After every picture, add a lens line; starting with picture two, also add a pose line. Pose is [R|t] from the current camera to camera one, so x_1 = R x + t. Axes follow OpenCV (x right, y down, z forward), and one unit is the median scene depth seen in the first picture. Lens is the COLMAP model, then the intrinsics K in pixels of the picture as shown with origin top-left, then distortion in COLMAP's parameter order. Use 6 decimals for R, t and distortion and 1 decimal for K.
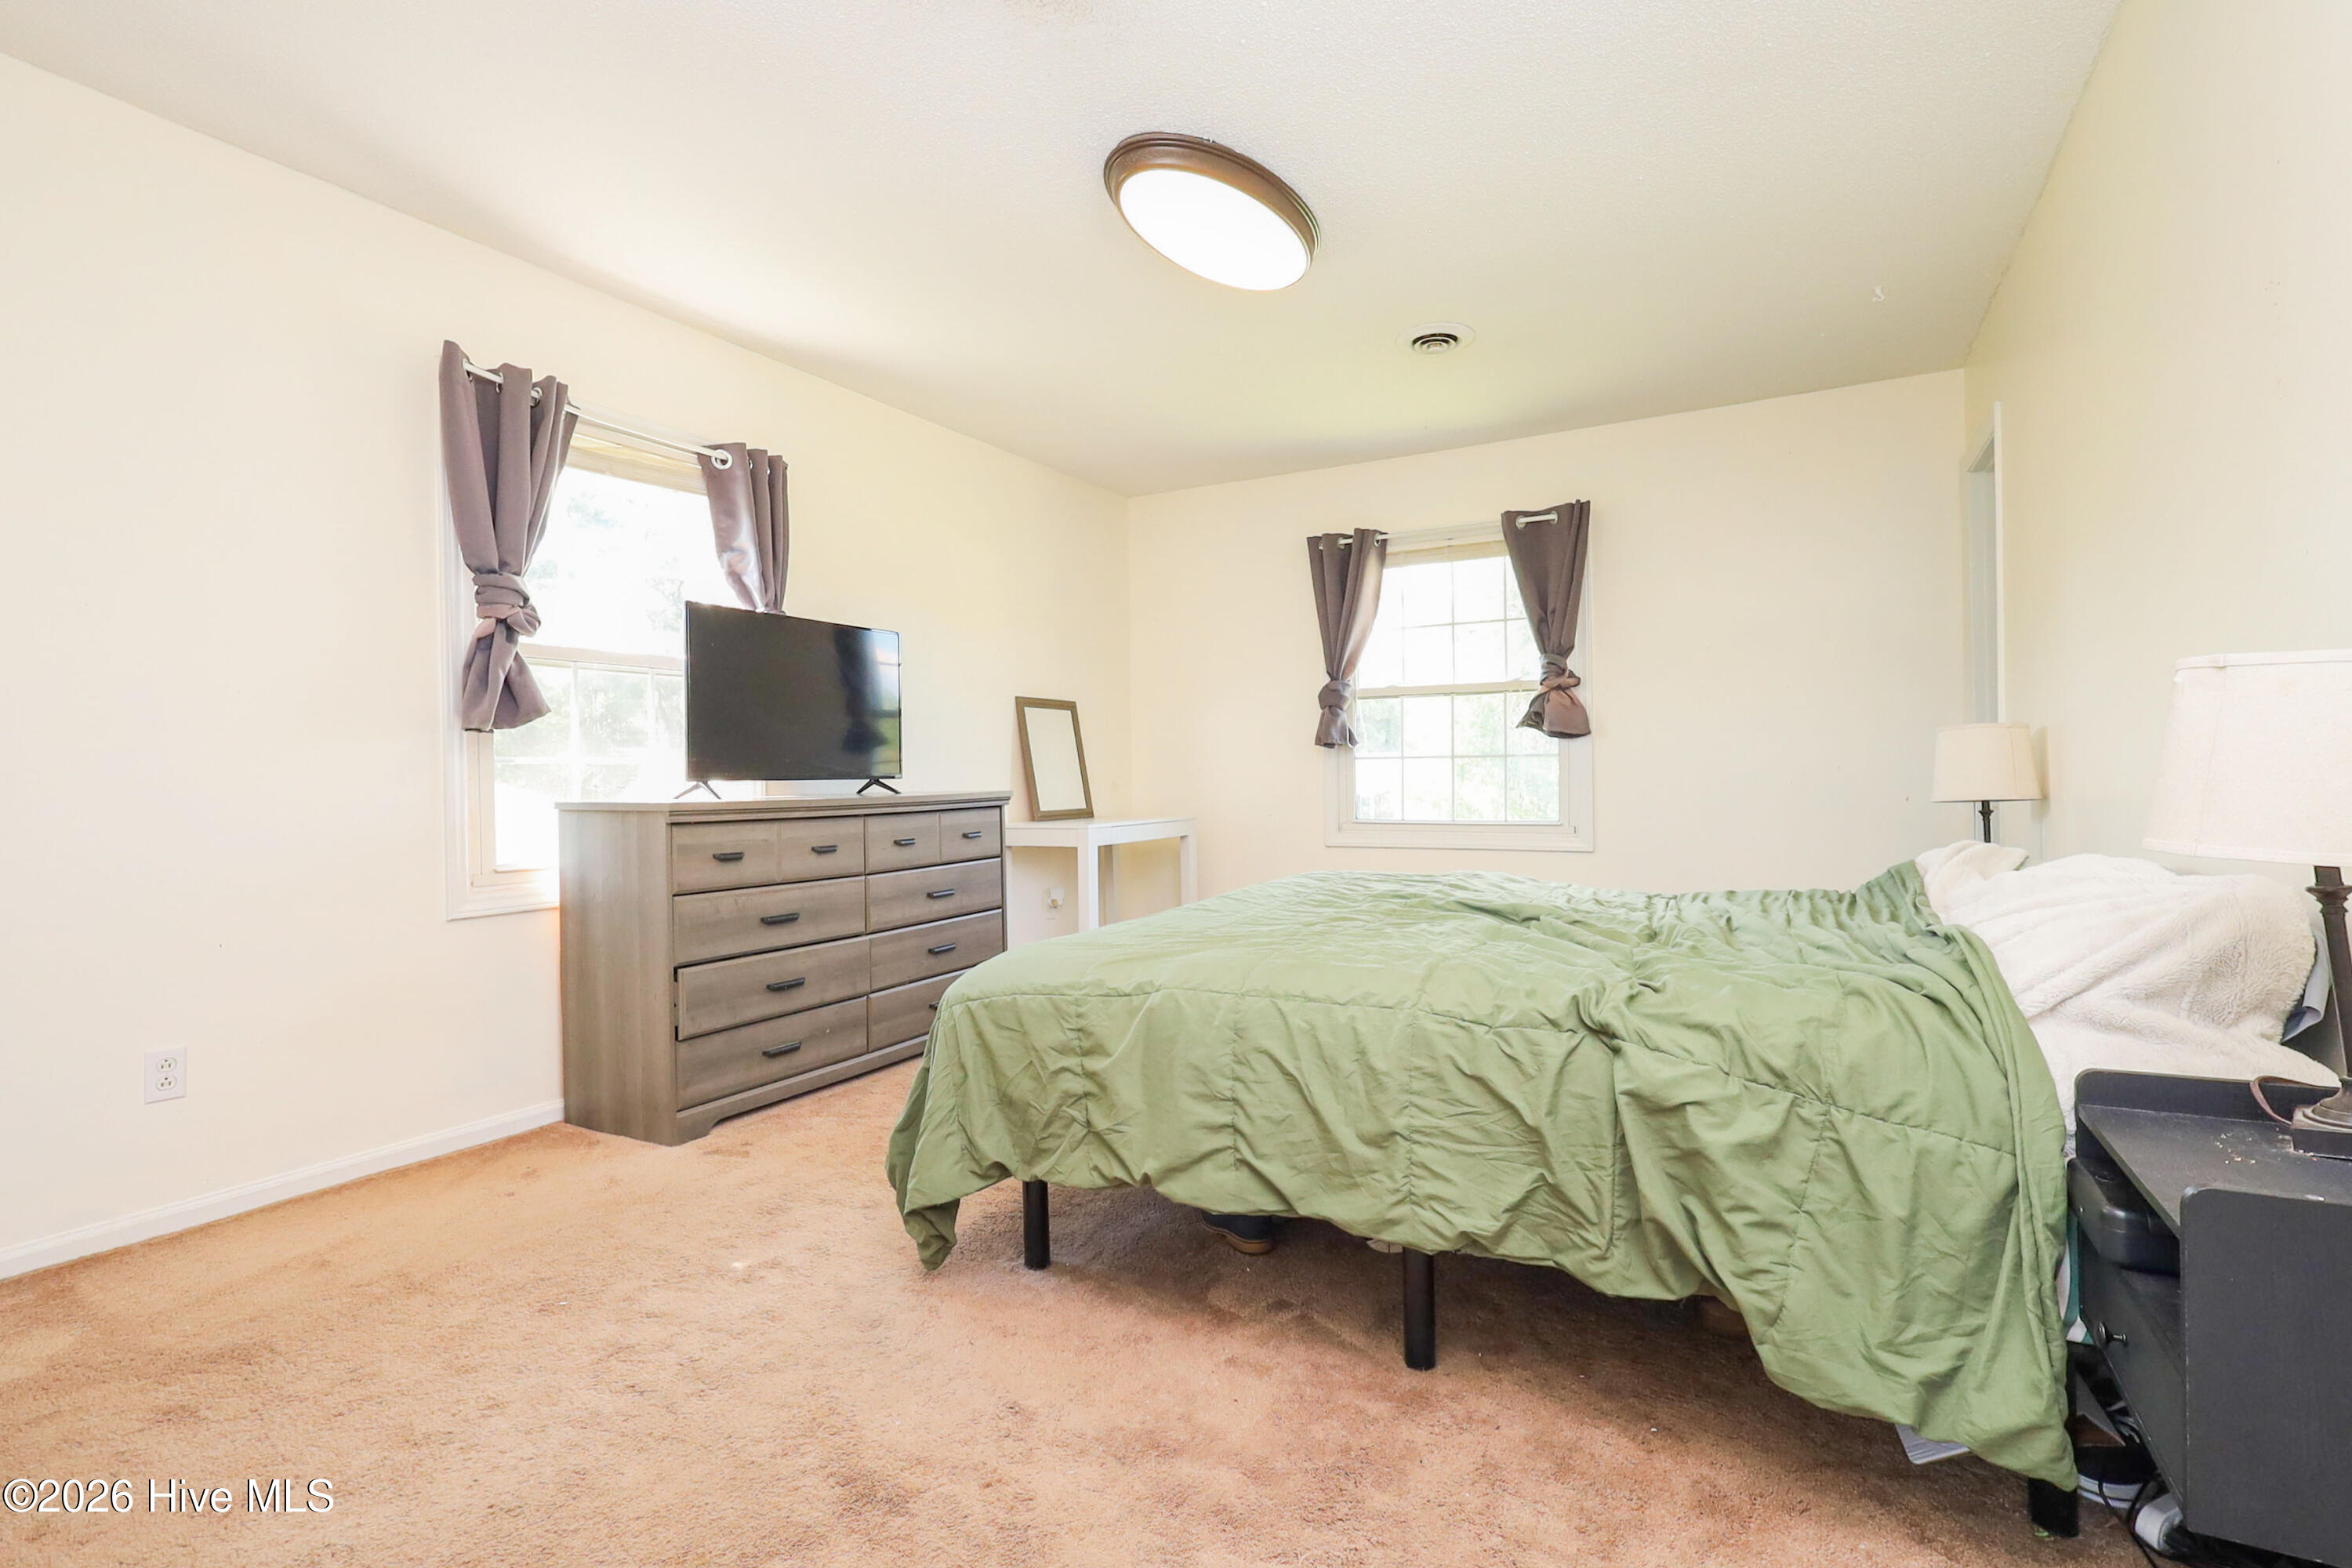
lens RADIAL K [[1133.0, 0, 1177.0], [0, 1133.0, 711.7], [0, 0, 1]] dist [-0.002697, 0.000822]
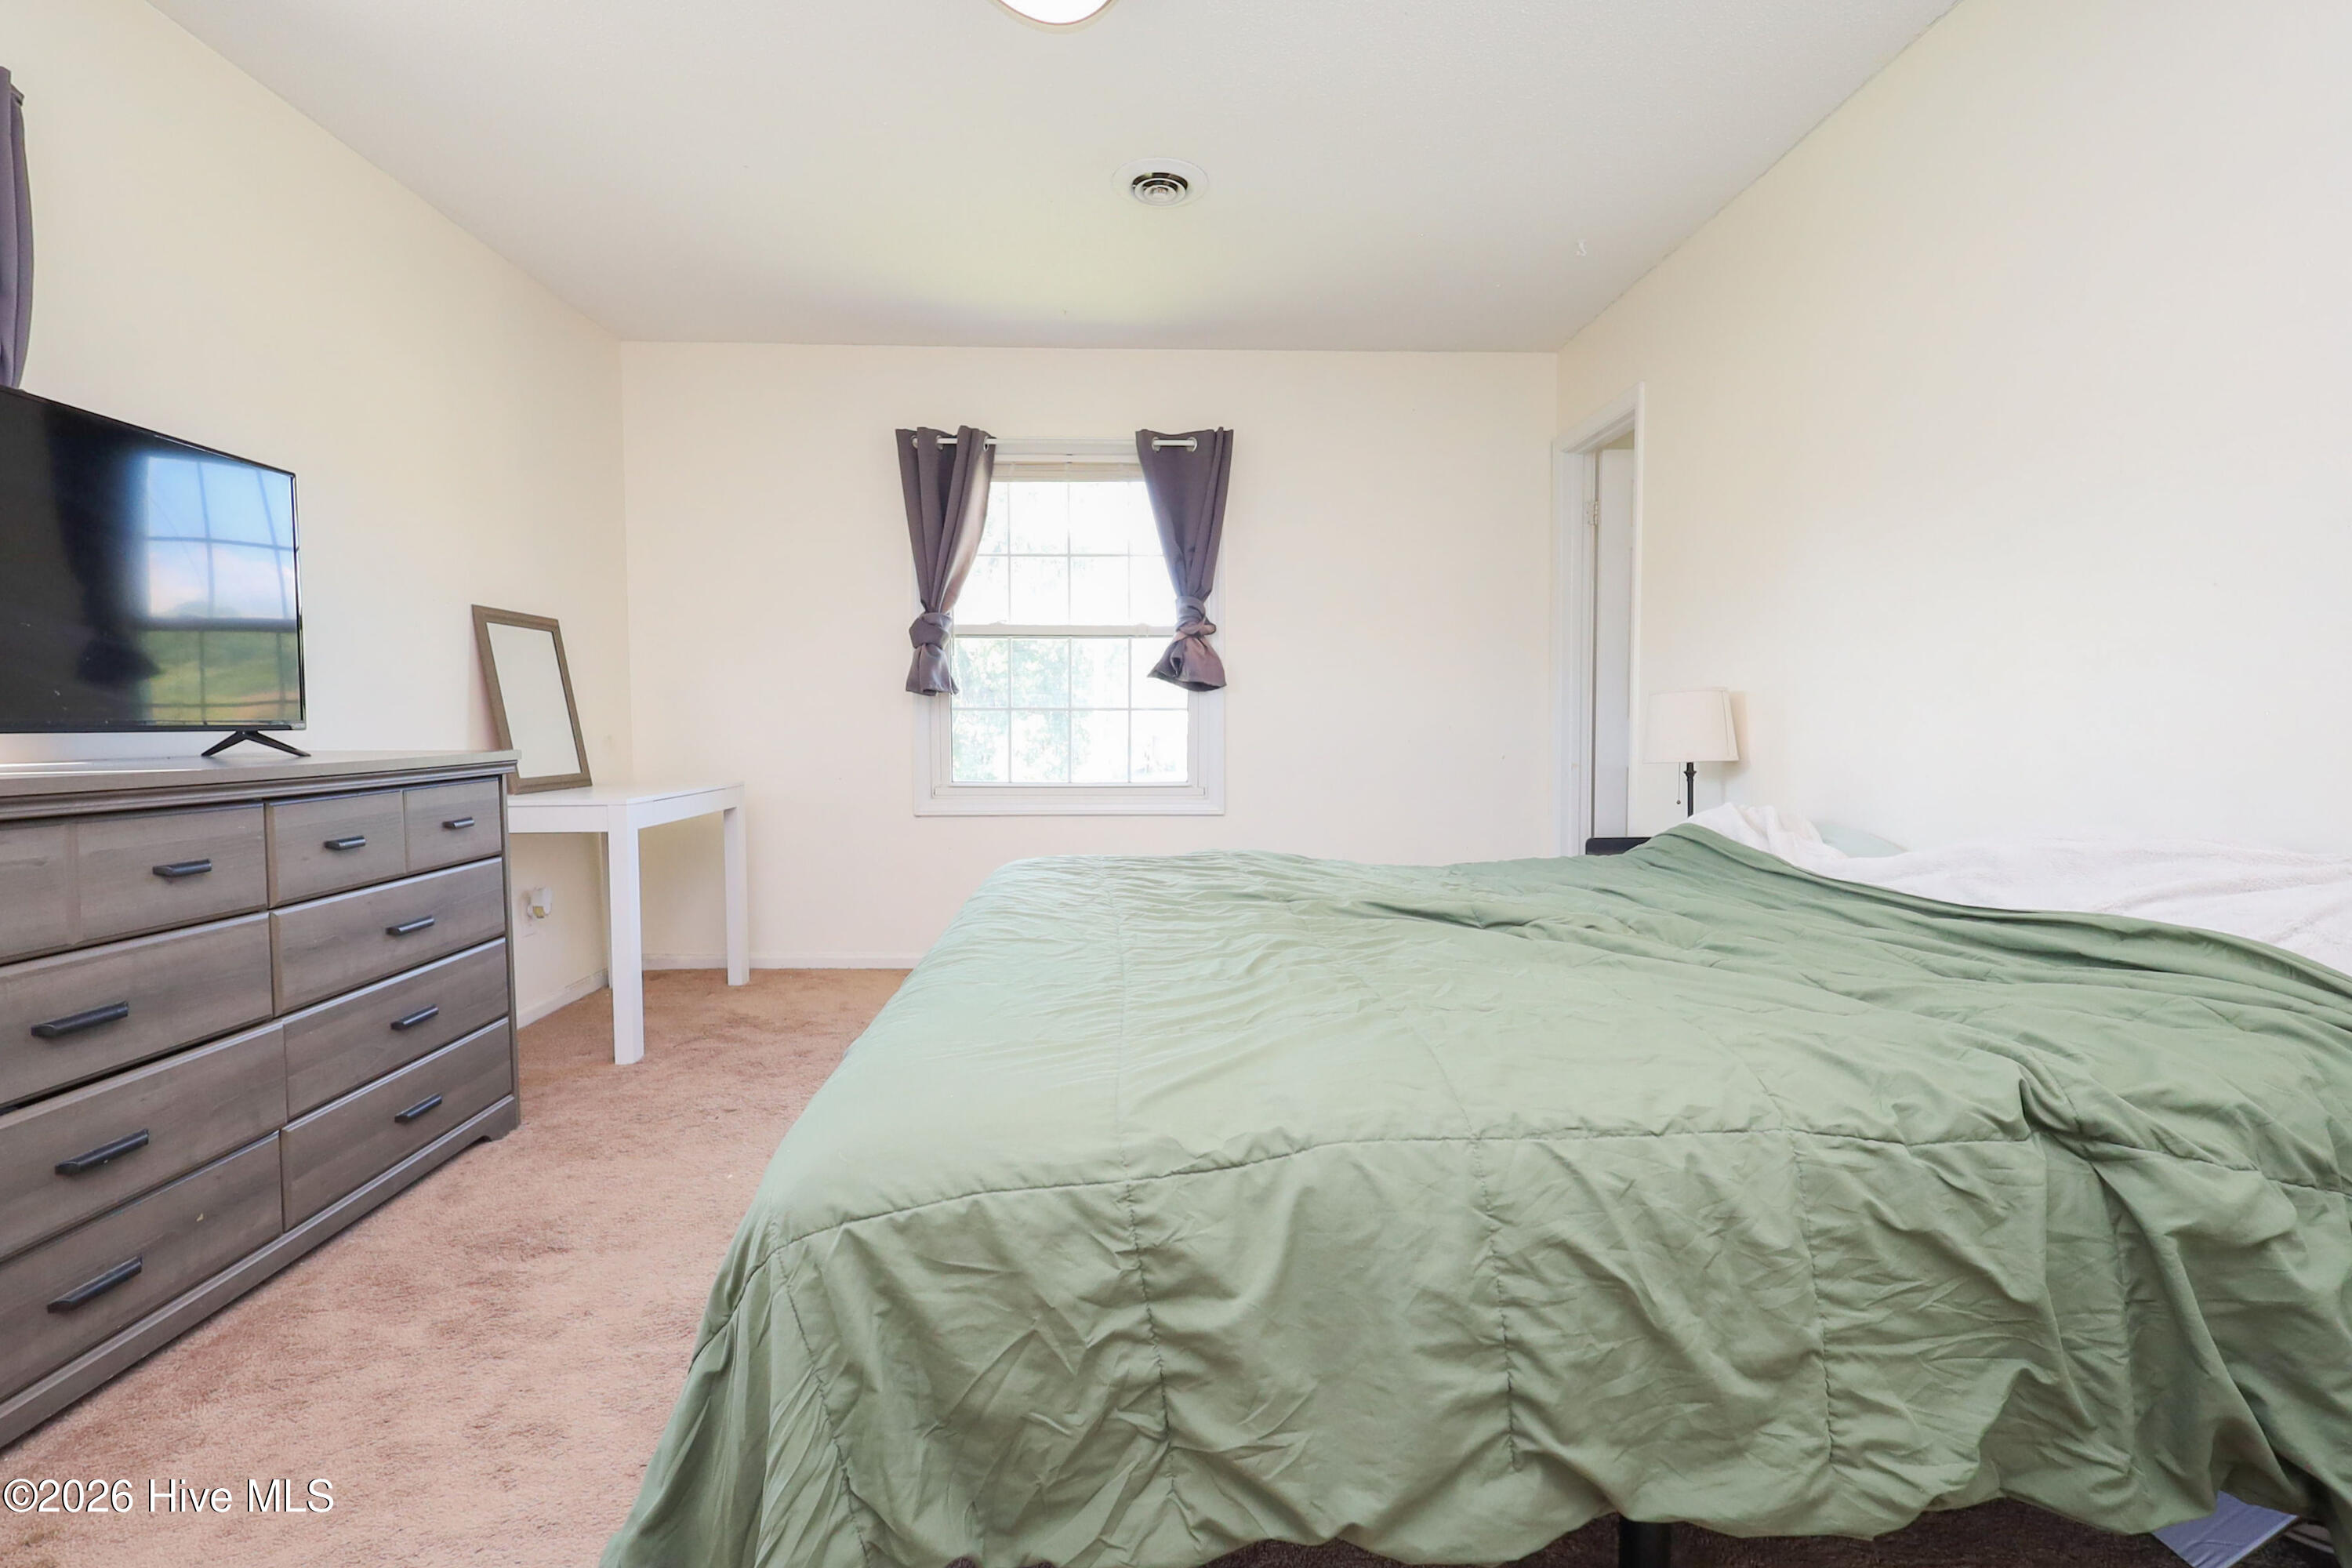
lens RADIAL K [[1106.9, 0, 1183.6], [0, 1106.9, 745.8], [0, 0, 1]] dist [-0.002059, 0.000393]
pose [[0.851641, 0.000958, 0.524125, -0.199440], [-0.038921, 0.997353, 0.061420, 0.019463], [-0.522679, -0.072707, 0.849424, 0.368093]]
